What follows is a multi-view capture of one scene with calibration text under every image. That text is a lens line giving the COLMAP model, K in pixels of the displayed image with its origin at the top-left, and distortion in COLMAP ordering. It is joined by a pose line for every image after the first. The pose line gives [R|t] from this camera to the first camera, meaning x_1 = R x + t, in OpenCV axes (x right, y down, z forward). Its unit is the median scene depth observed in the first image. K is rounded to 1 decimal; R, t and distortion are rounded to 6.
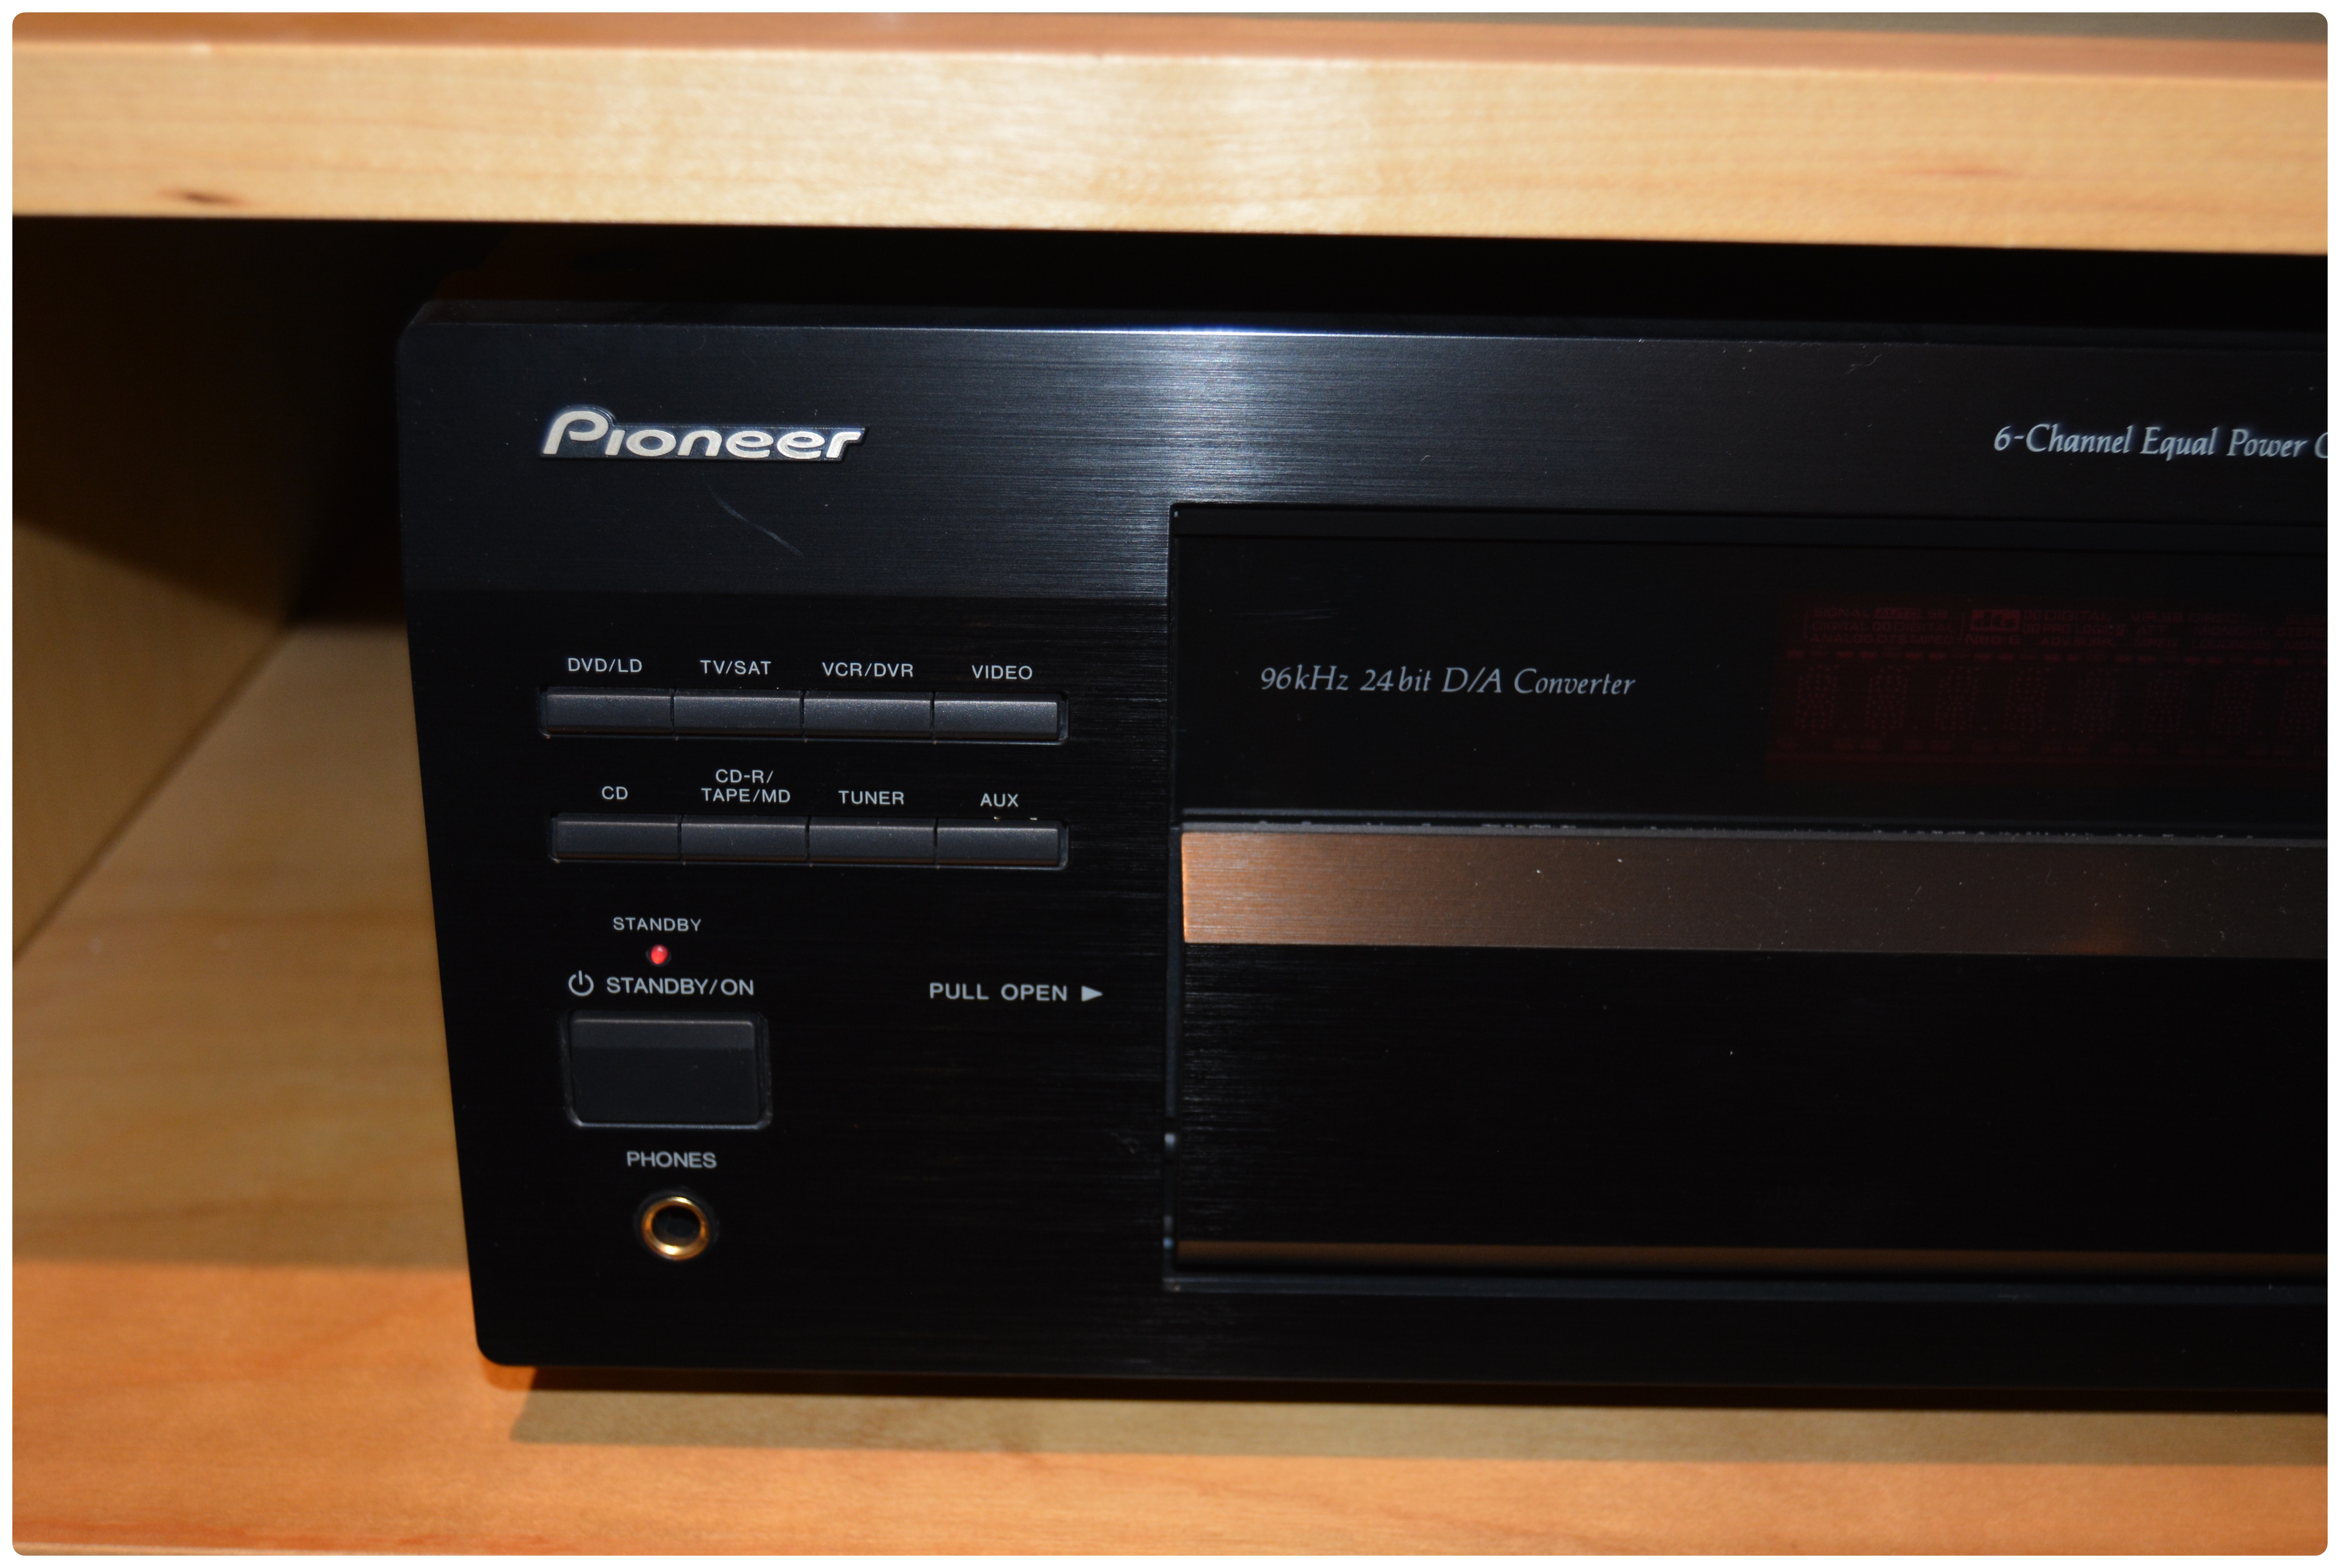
lens RADIAL K [[2673.3, 0, 1166.6], [0, 2673.3, 785.9], [0, 0, 1]] dist [-0.061392, 0.000000]
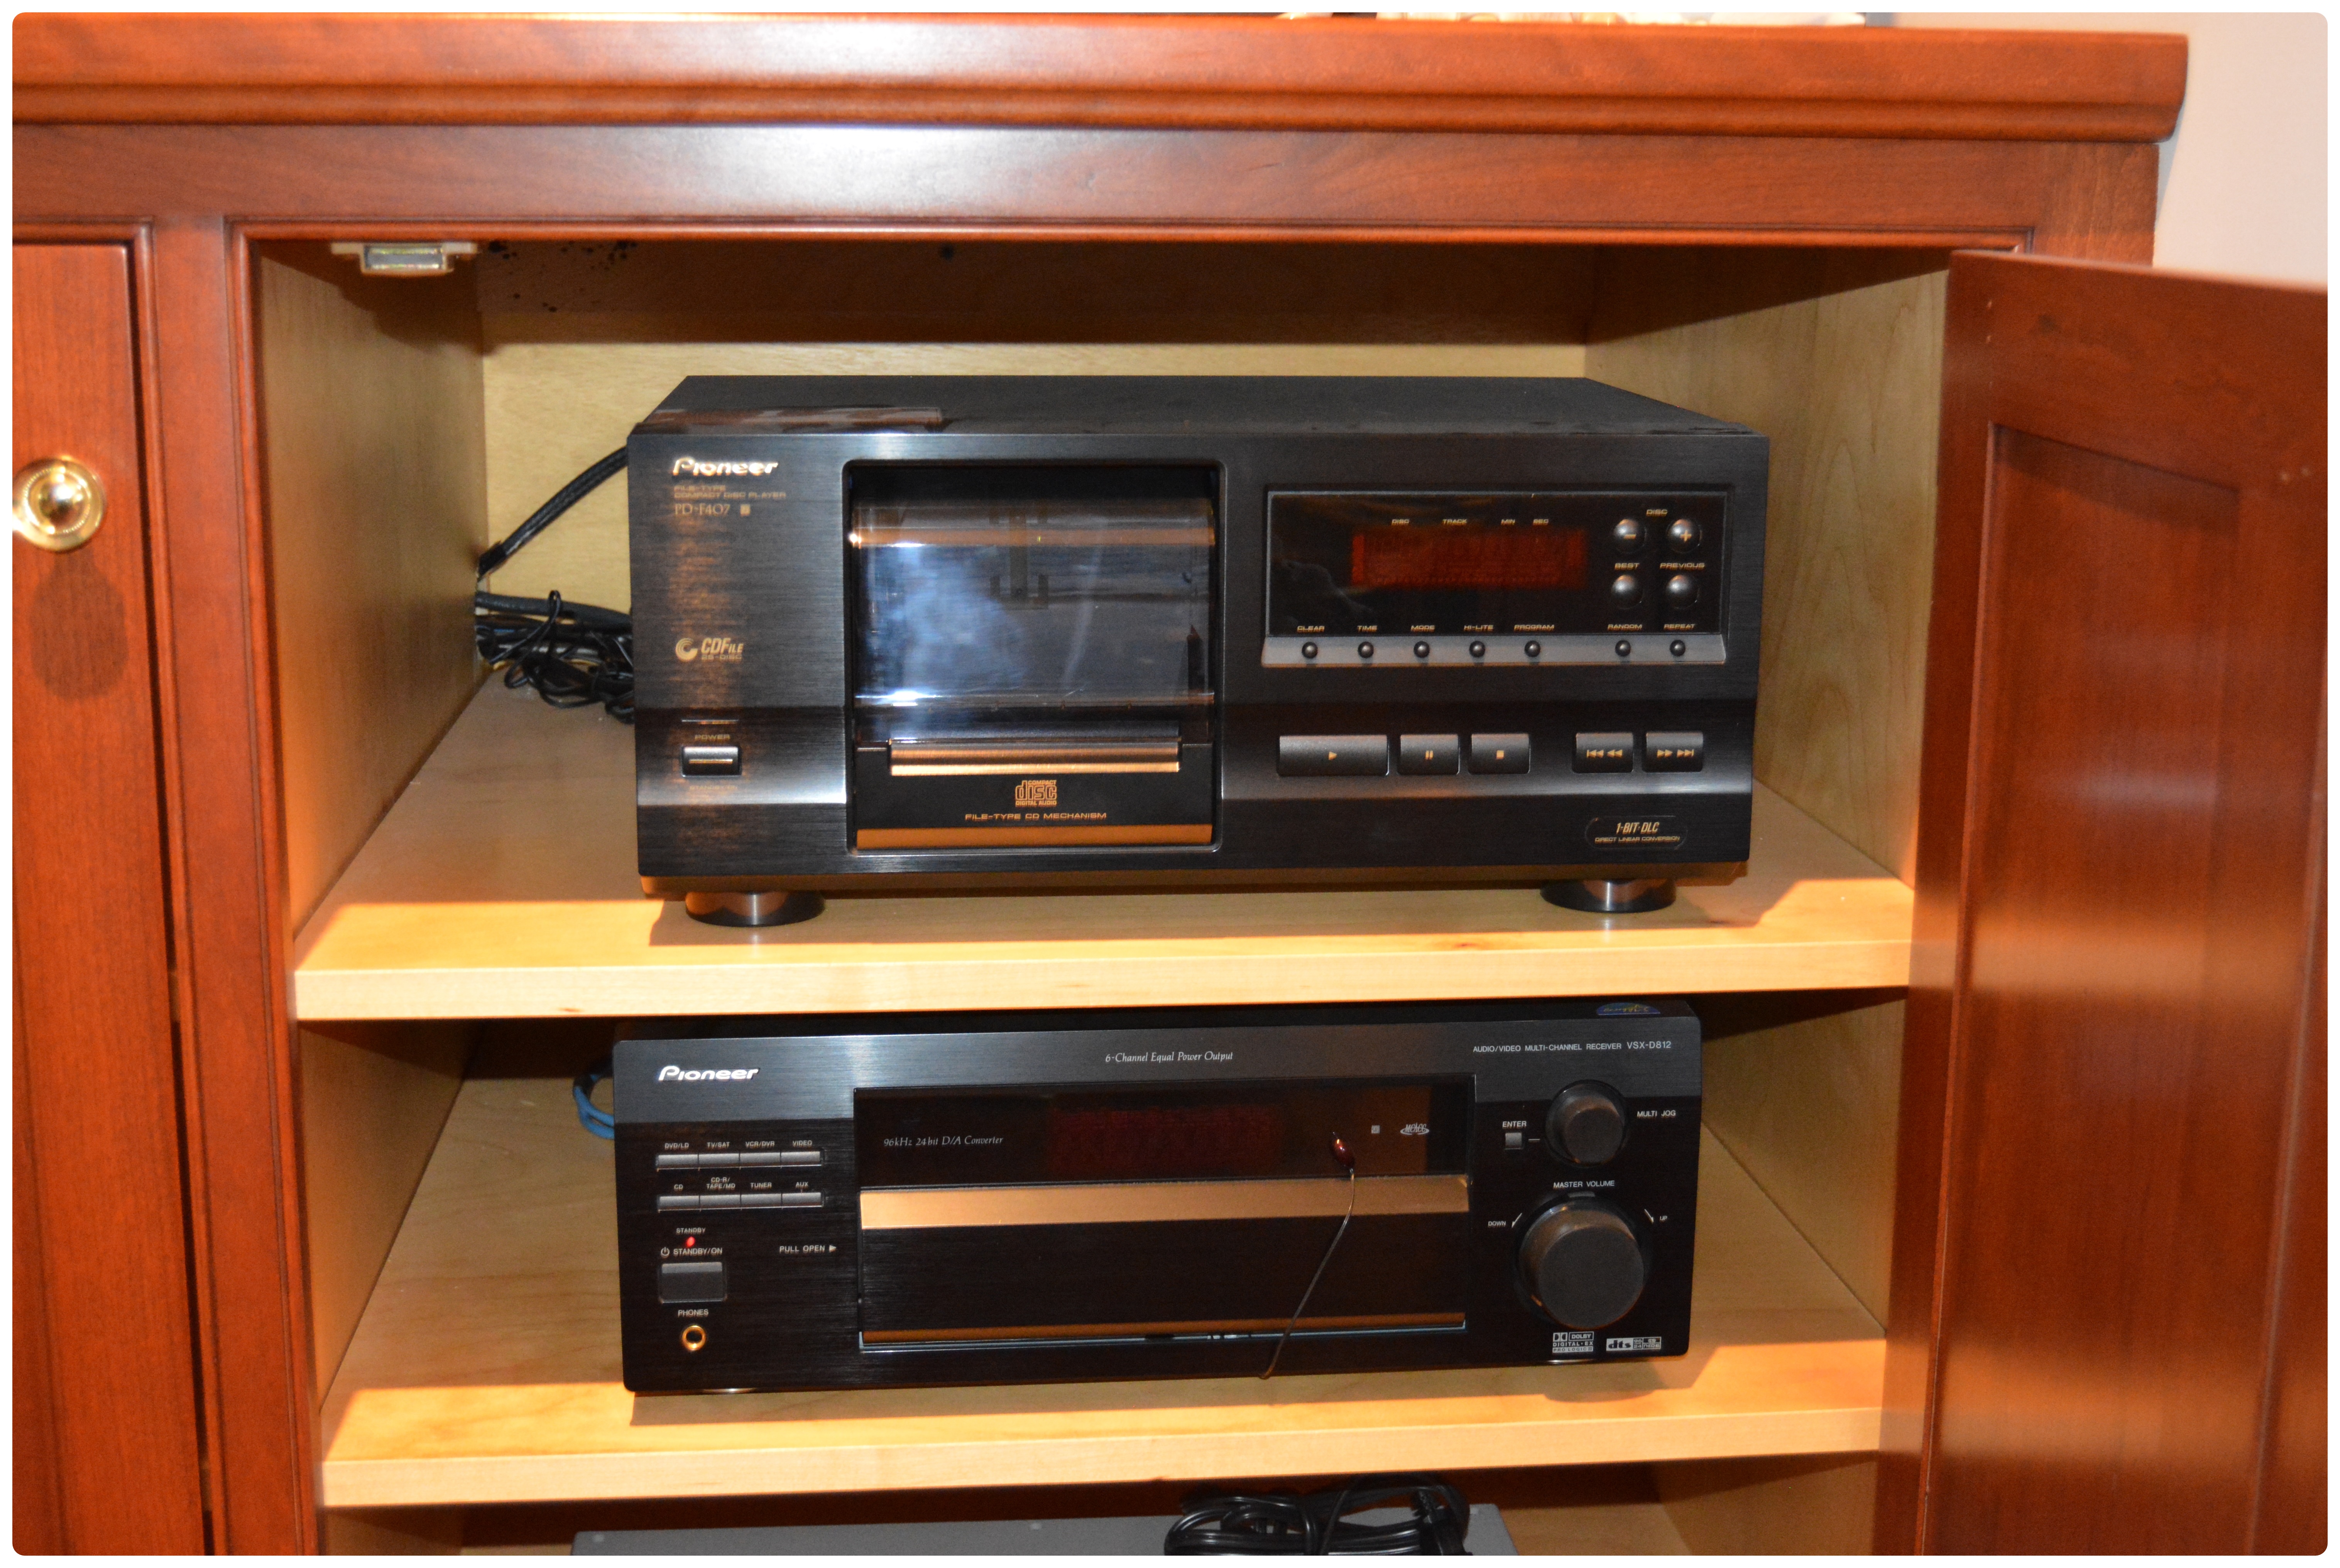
lens RADIAL K [[2898.7, 0, 1166.6], [0, 2898.7, 785.2], [0, 0, 1]] dist [-0.041570, 0.000000]
pose [[0.992441, -0.027092, 0.119692, -0.031585], [0.051329, 0.977554, -0.204338, 0.263980], [-0.111469, 0.208937, 0.971555, -2.459763]]
